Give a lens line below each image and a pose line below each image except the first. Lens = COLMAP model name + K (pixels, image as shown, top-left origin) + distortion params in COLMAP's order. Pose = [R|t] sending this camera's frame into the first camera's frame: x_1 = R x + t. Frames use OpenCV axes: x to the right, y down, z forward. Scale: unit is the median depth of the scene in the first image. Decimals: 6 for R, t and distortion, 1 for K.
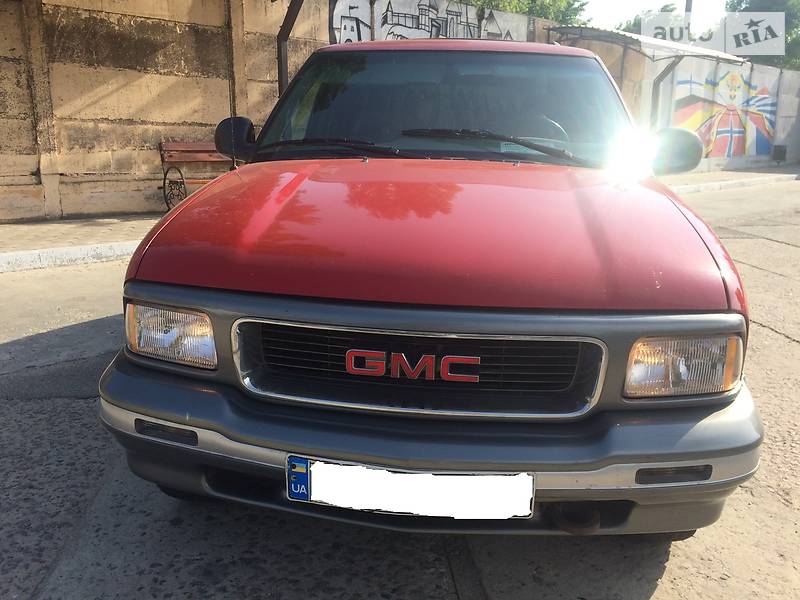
lens RADIAL K [[686.8, 0, 405.8], [0, 686.8, 295.7], [0, 0, 1]] dist [0.073435, -0.093434]
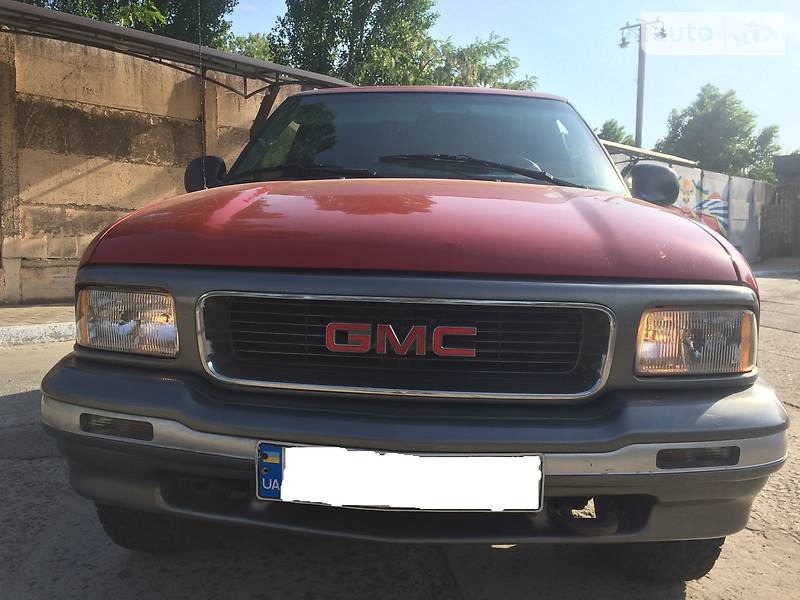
lens RADIAL K [[686.8, 0, 404.0], [0, 686.8, 299.2], [0, 0, 1]] dist [0.073435, -0.093434]
pose [[0.999019, -0.010370, 0.043044, -0.019378], [0.016884, 0.987949, -0.153853, 0.151421], [-0.040930, 0.154429, 0.987156, 0.089773]]
